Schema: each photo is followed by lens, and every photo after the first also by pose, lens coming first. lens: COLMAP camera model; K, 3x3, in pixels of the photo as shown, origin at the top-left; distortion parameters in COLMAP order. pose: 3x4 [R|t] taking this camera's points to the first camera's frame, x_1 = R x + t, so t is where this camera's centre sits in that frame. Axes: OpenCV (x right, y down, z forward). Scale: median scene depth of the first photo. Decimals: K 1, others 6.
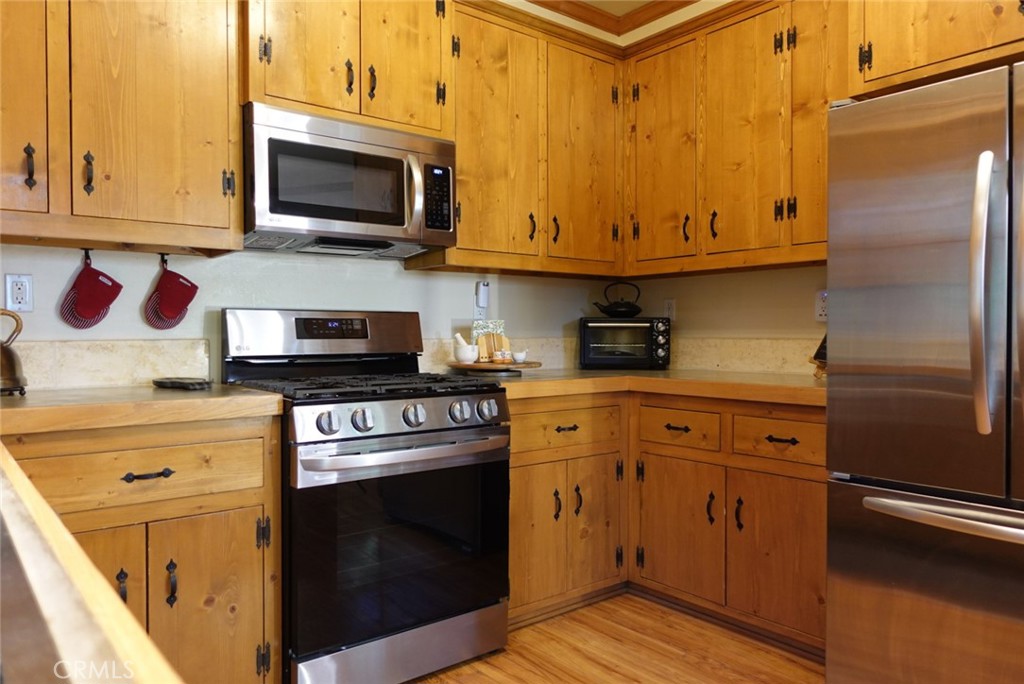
lens RADIAL K [[717.6, 0, 520.1], [0, 717.6, 340.0], [0, 0, 1]] dist [-0.002217, 0.008320]
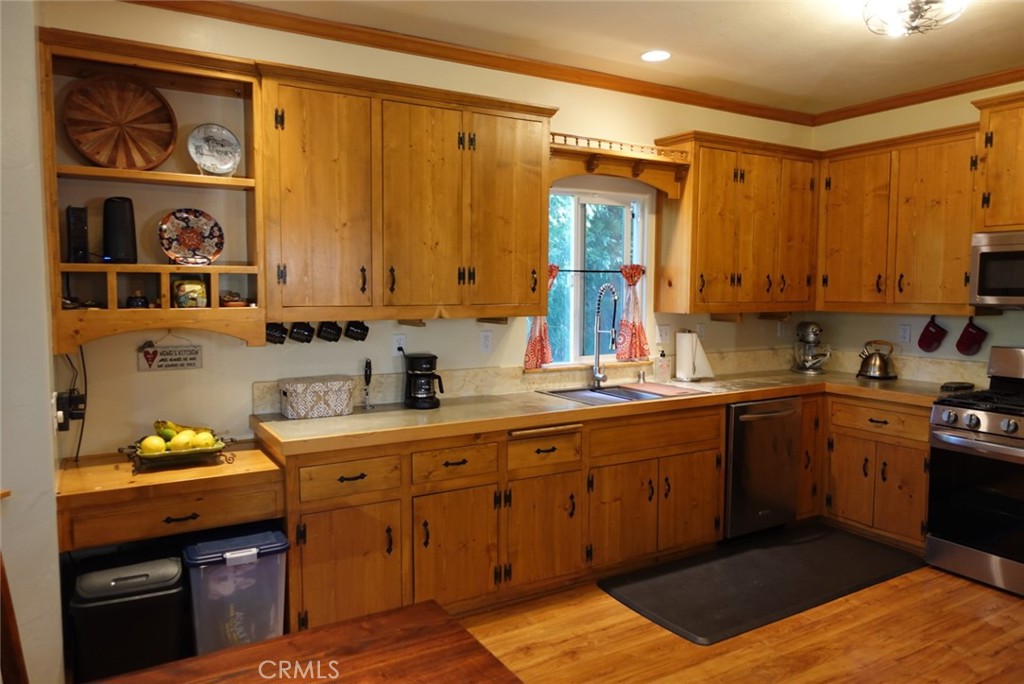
lens RADIAL K [[717.6, 0, 514.5], [0, 717.6, 338.2], [0, 0, 1]] dist [-0.002217, 0.008320]
pose [[-0.144899, 0.071984, -0.986824, 1.287505], [-0.015246, 0.997069, 0.074970, -0.156807], [0.989329, 0.025908, -0.143377, 0.115328]]
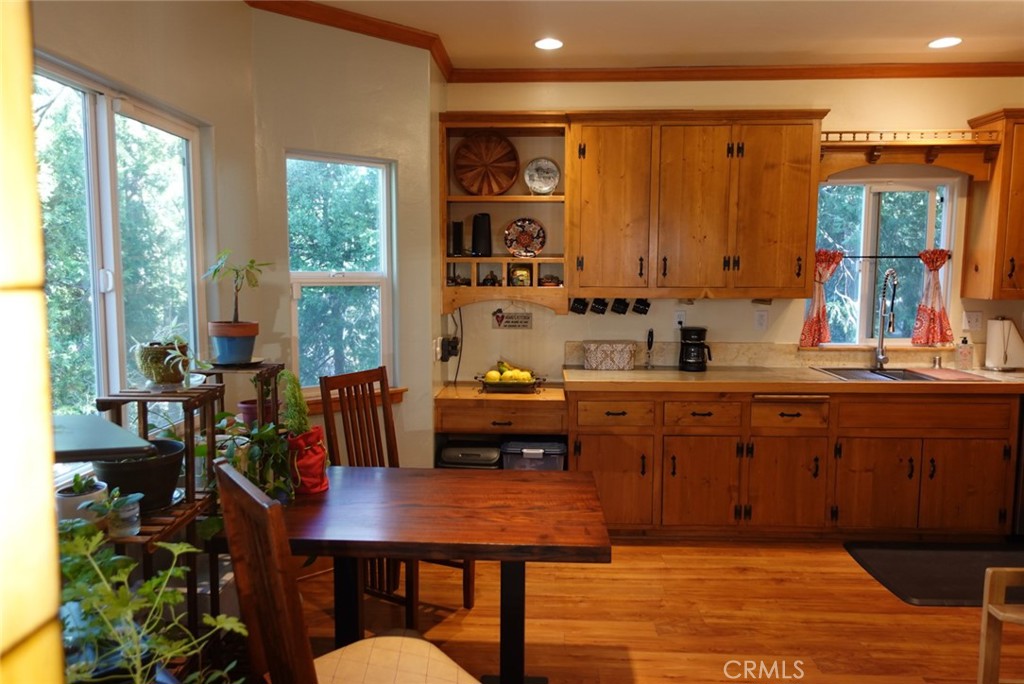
lens RADIAL K [[717.6, 0, 505.5], [0, 717.6, 342.0], [0, 0, 1]] dist [-0.002217, 0.008320]
pose [[-0.669129, 0.075388, -0.739312, 1.509510], [-0.009617, 0.993879, 0.110051, -0.167639], [0.743084, 0.080748, -0.664309, 0.544515]]
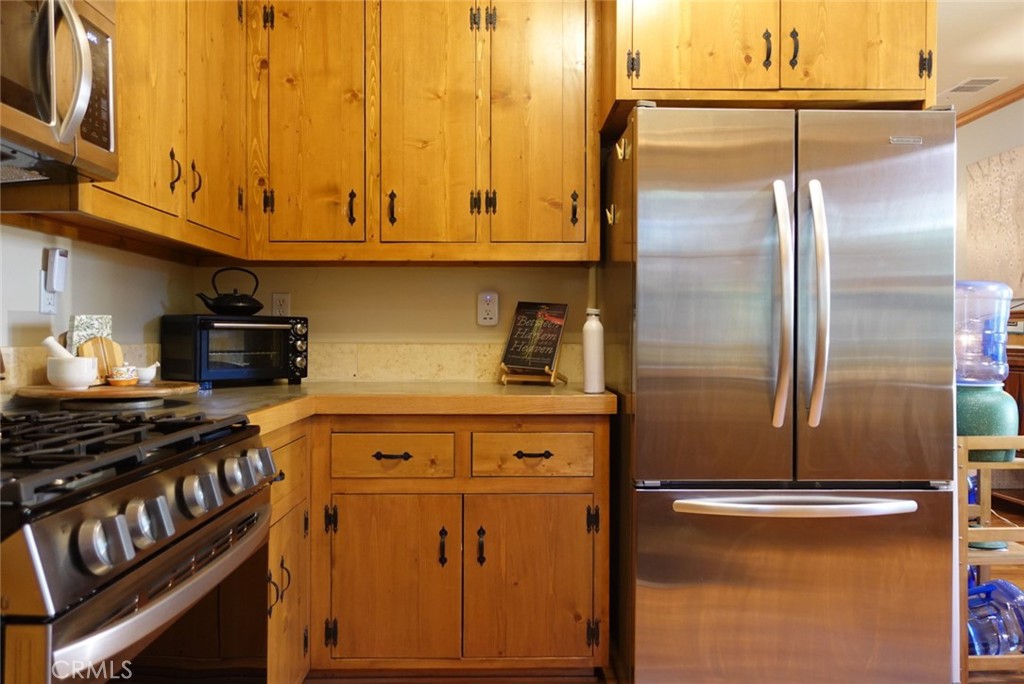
lens RADIAL K [[717.6, 0, 517.6], [0, 717.6, 339.5], [0, 0, 1]] dist [-0.002217, 0.008320]
pose [[0.619828, -0.000908, 0.784737, -0.332314], [0.004090, 0.999989, -0.002073, -0.005074], [-0.784727, 0.004495, 0.619825, 0.408647]]
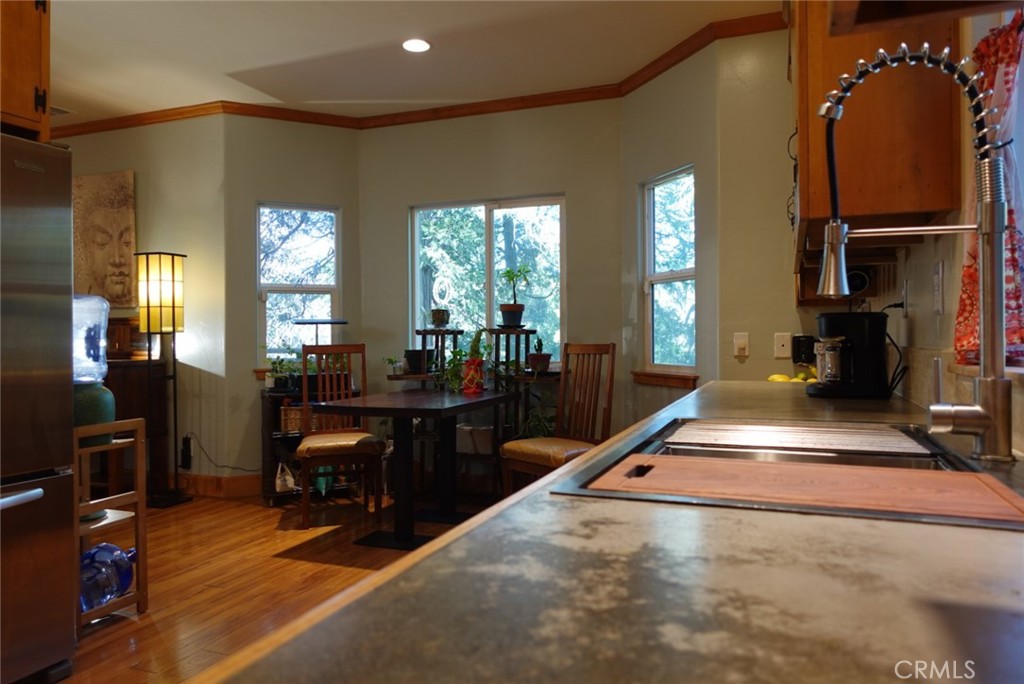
lens RADIAL K [[717.6, 0, 511.3], [0, 717.6, 340.6], [0, 0, 1]] dist [-0.002217, 0.008320]
pose [[-0.488601, 0.003659, 0.872500, -0.497433], [0.018810, 0.999803, 0.006341, -0.004531], [-0.872305, 0.019510, -0.488573, 0.476708]]
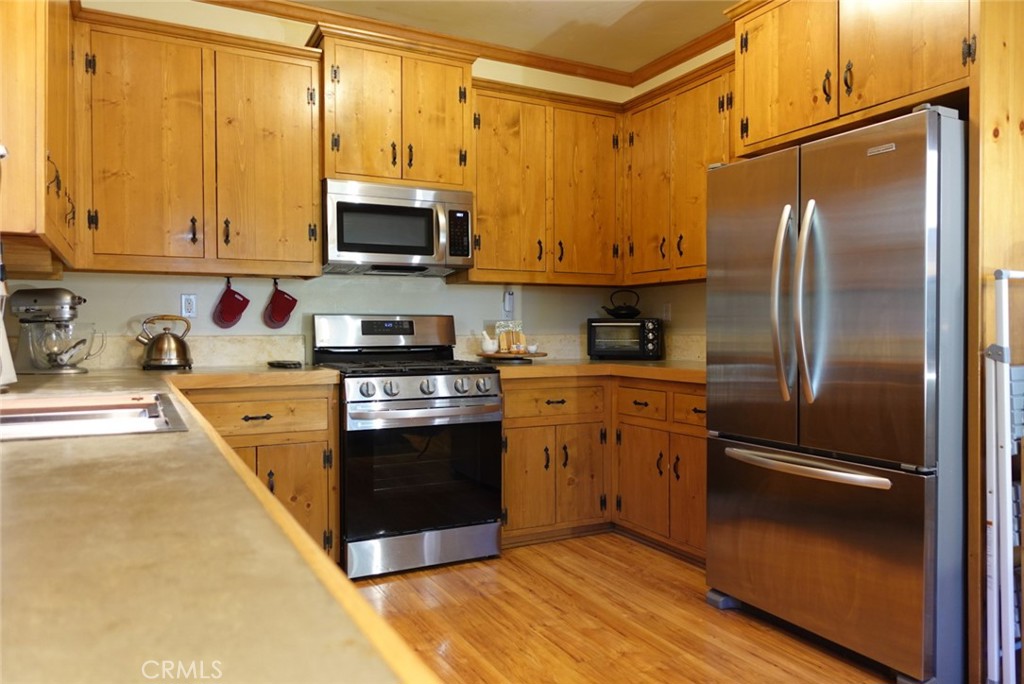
lens RADIAL K [[717.6, 0, 519.8], [0, 717.6, 339.6], [0, 0, 1]] dist [-0.002217, 0.008320]
pose [[0.981292, 0.002160, -0.192515, 0.263331], [-0.001470, 0.999992, 0.003727, 0.001924], [0.192521, -0.003375, 0.981287, -0.337288]]
